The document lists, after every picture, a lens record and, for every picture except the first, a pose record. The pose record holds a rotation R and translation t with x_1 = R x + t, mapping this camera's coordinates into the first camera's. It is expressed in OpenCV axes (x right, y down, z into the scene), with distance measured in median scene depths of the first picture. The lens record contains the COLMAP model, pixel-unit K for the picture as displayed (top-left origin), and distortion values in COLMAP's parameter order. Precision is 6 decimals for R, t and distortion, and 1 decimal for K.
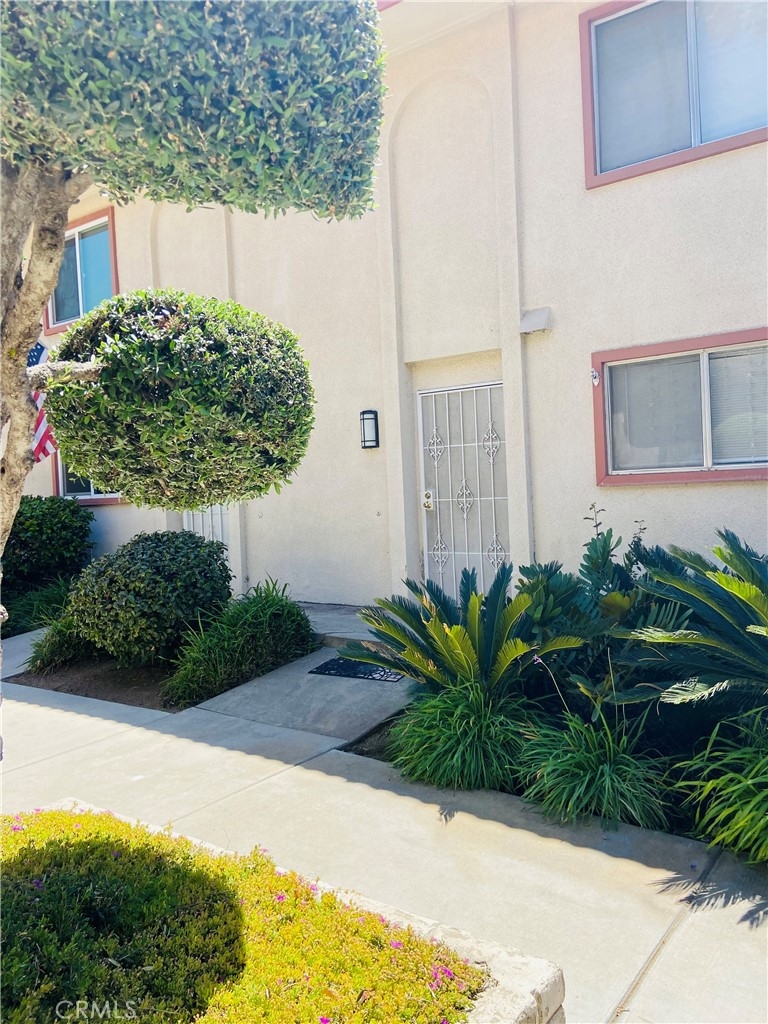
lens RADIAL K [[772.0, 0, 388.3], [0, 772.0, 476.6], [0, 0, 1]] dist [0.067284, -0.001230]
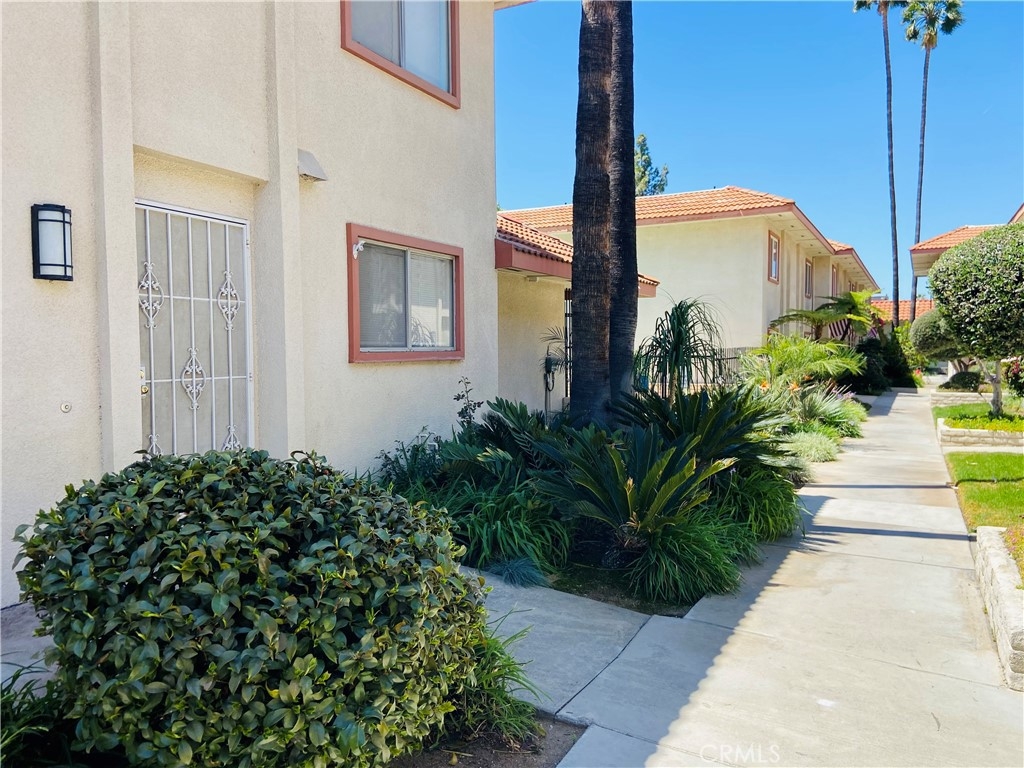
lens RADIAL K [[786.0, 0, 512.0], [0, 786.0, 384.0], [0, 0, 1]] dist [-0.048724, 0.103853]
pose [[-0.154644, 0.006748, 0.987947, -1.032622], [0.008315, 0.999950, -0.005528, 0.065659], [-0.987935, 0.007360, -0.154692, 1.409388]]
